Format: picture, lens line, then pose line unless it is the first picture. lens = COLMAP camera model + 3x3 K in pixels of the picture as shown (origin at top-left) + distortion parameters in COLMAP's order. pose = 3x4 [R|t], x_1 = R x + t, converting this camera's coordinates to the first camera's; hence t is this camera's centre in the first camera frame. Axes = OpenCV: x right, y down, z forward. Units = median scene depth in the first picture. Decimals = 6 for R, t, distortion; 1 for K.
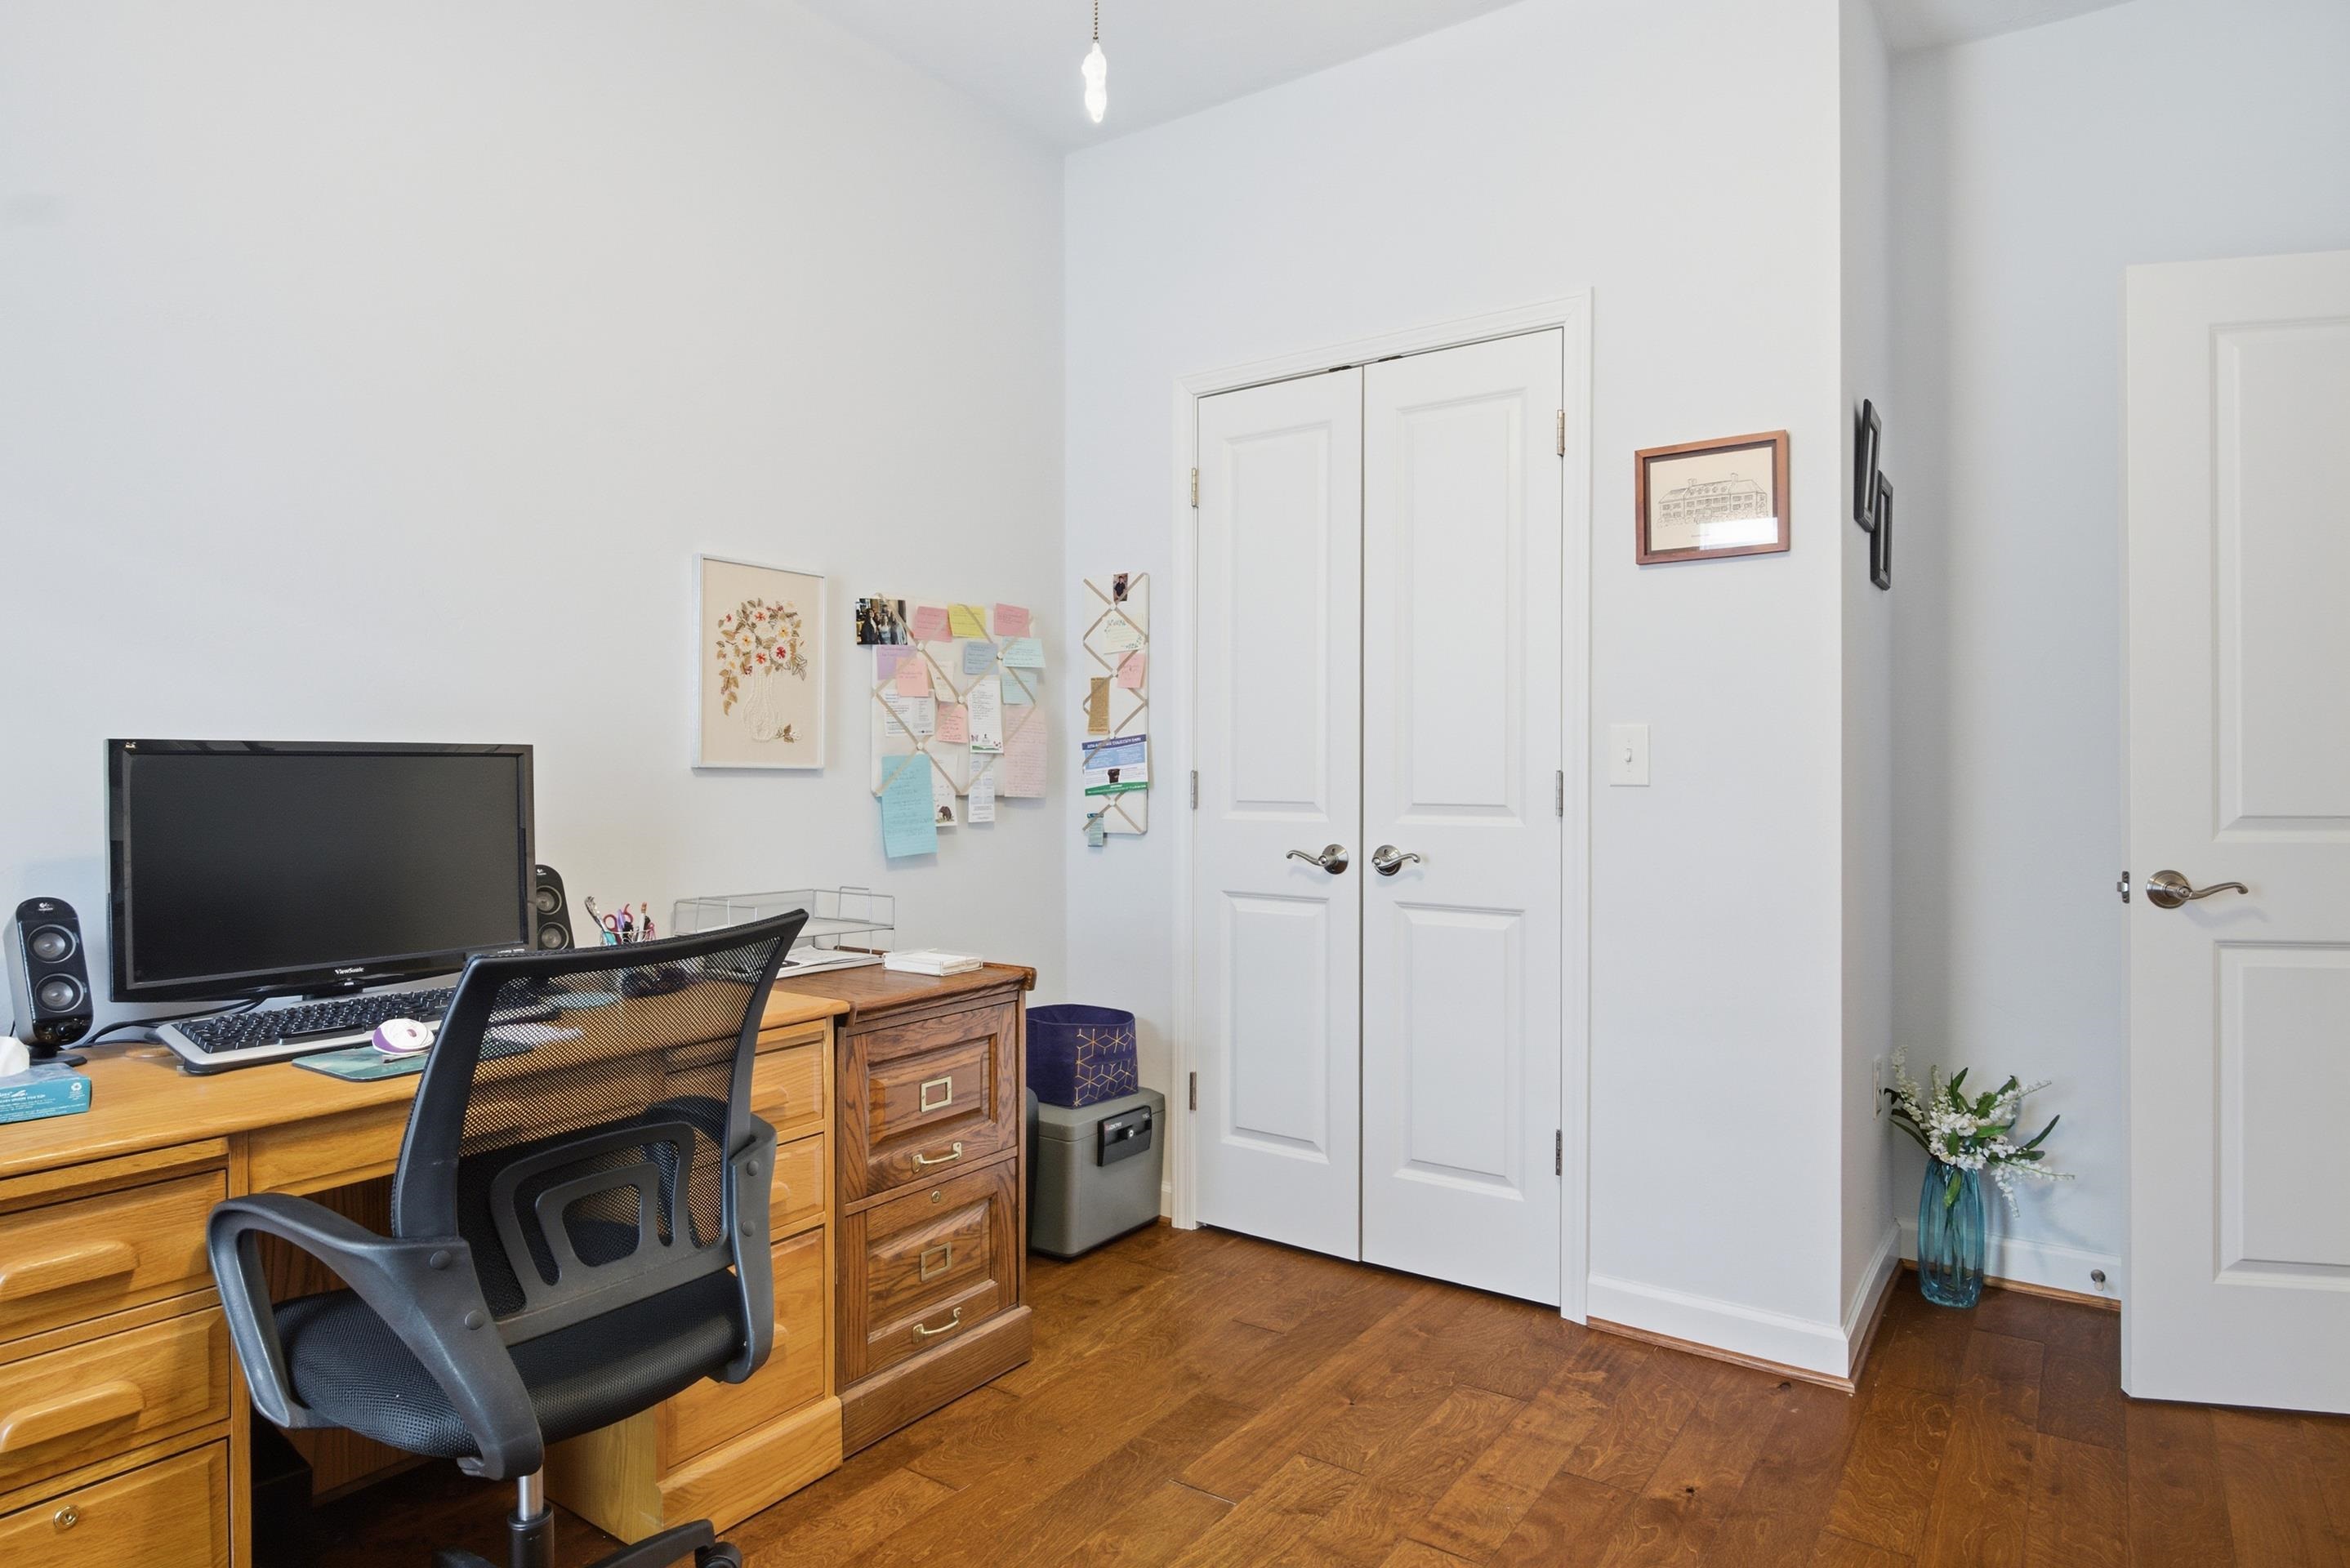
lens RADIAL K [[1280.9, 0, 1256.0], [0, 1280.9, 782.1], [0, 0, 1]] dist [-0.018040, 0.001152]
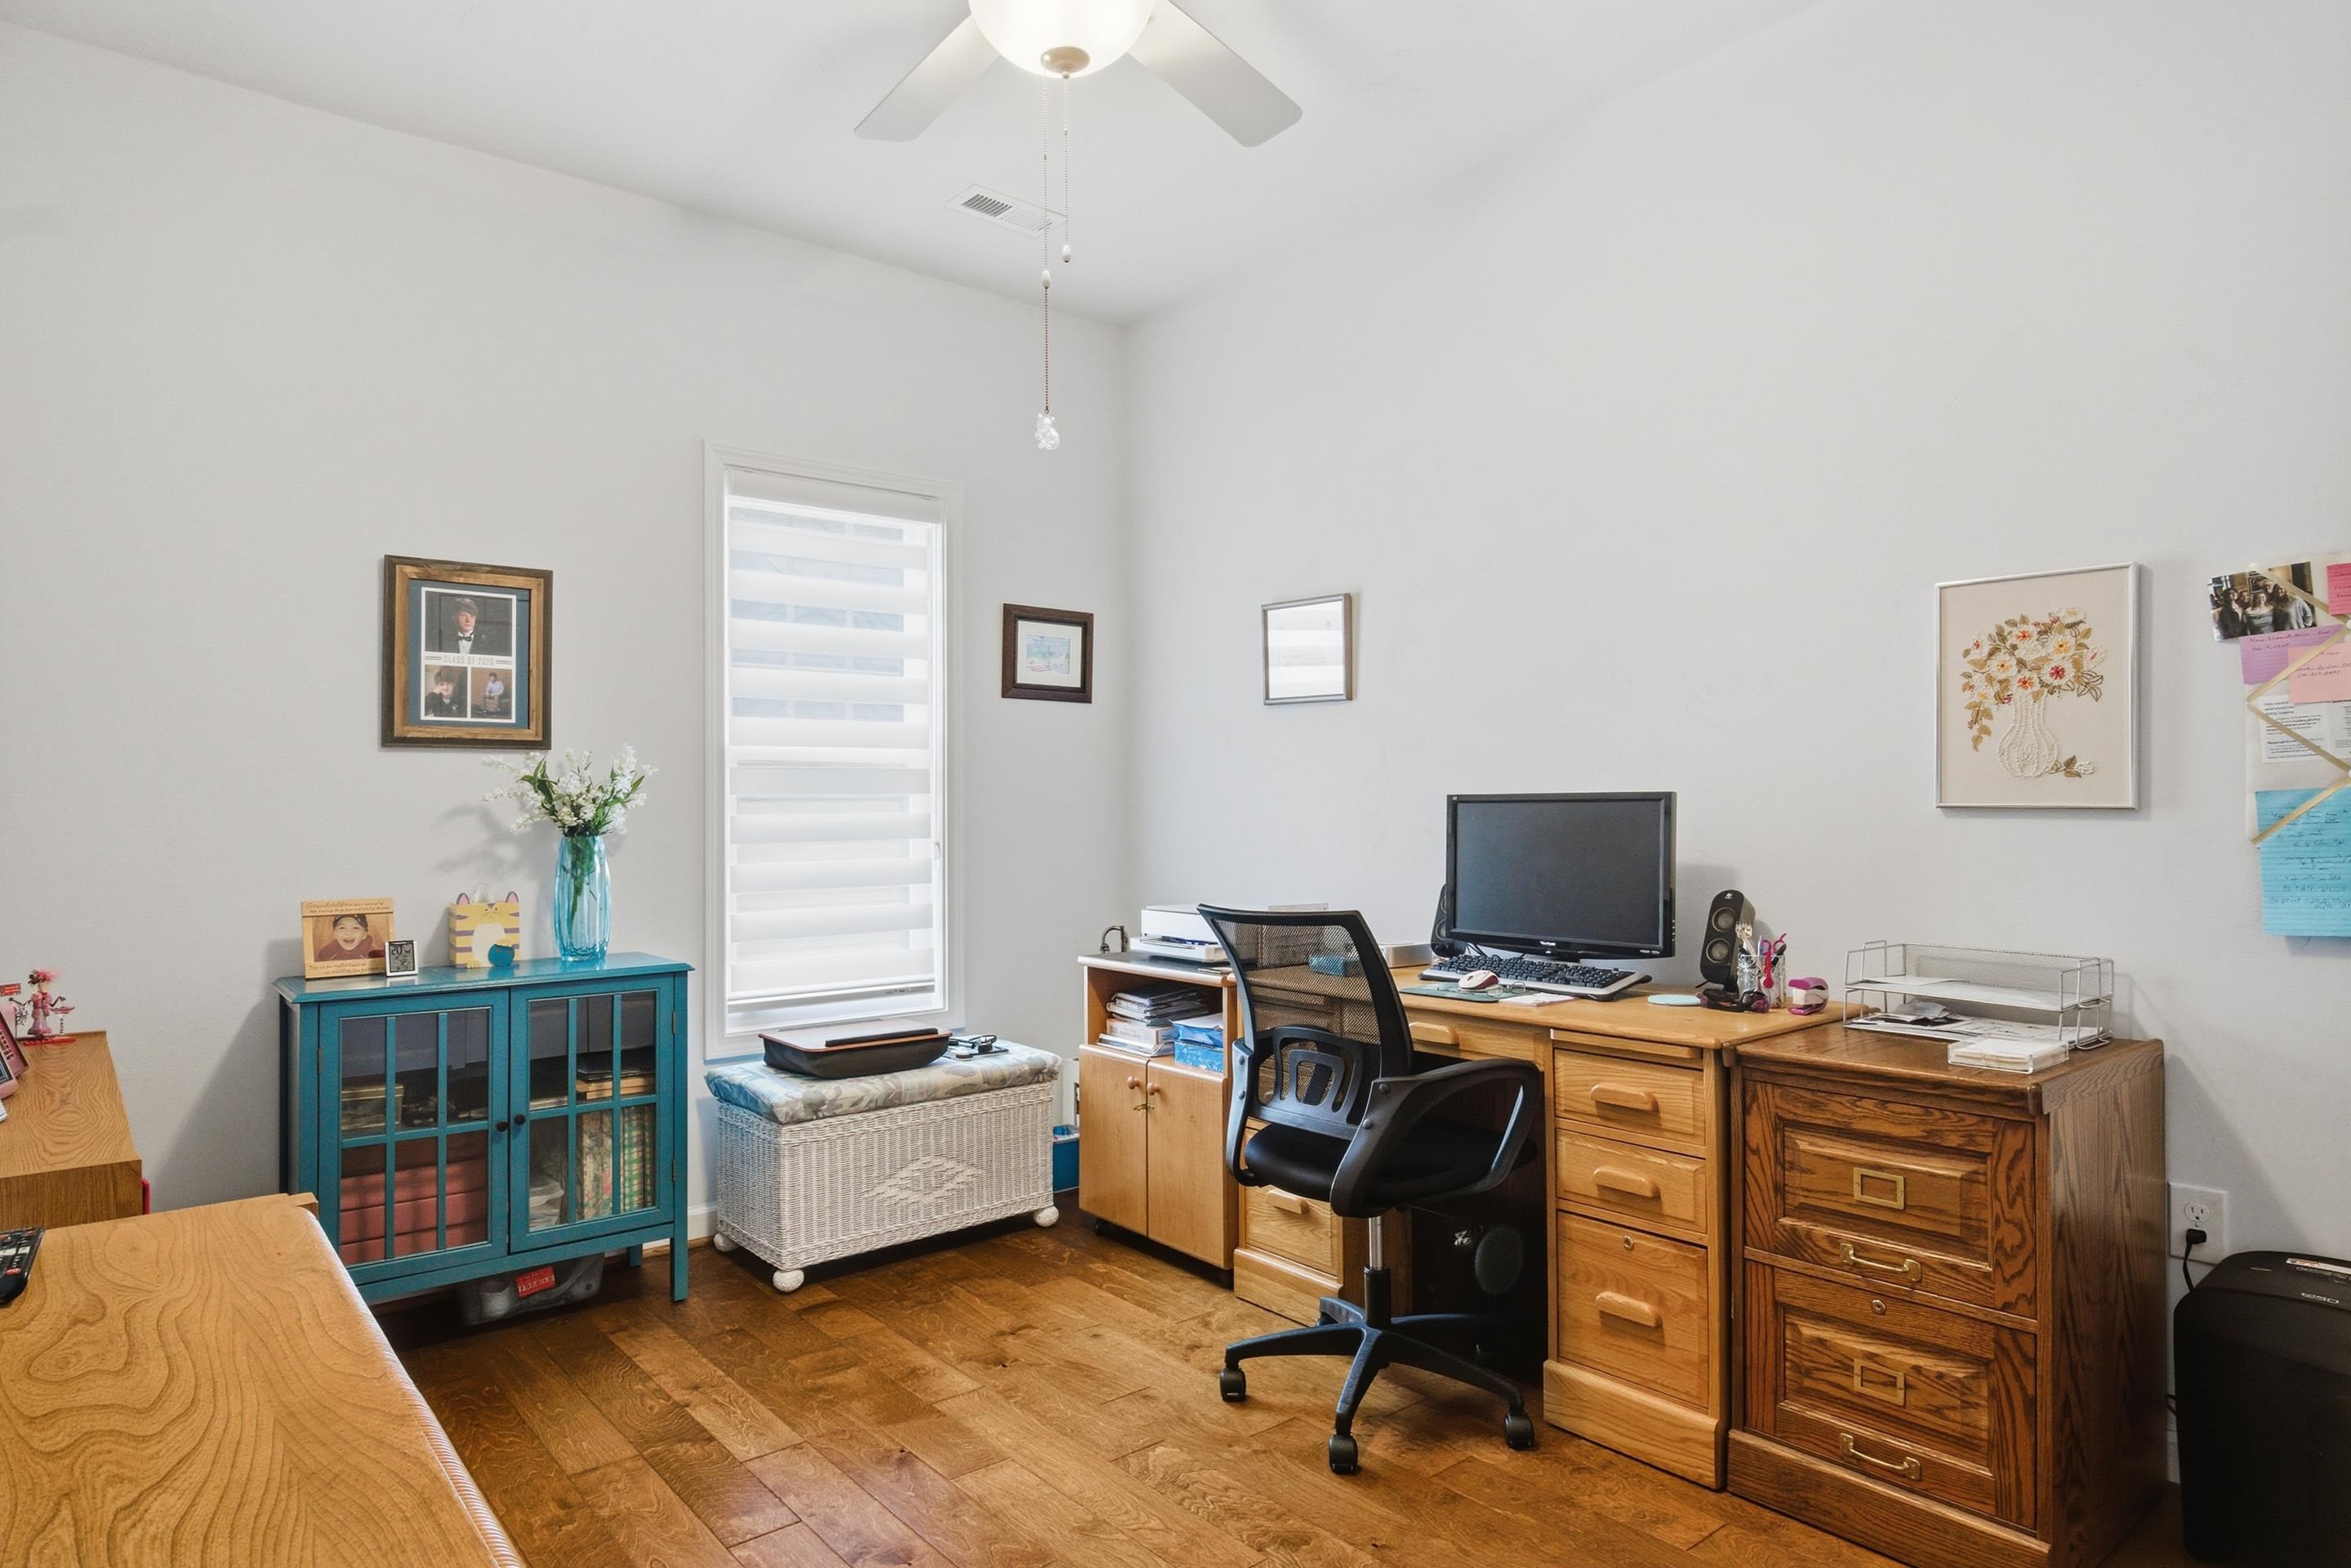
lens RADIAL K [[1368.7, 0, 1175.7], [0, 1368.7, 814.1], [0, 0, 1]] dist [0.000649, 0.001020]
pose [[-0.284379, 0.010334, -0.958656, 0.684164], [0.000124, 0.999942, 0.010742, -0.017432], [0.958712, 0.002936, -0.284364, 0.714301]]
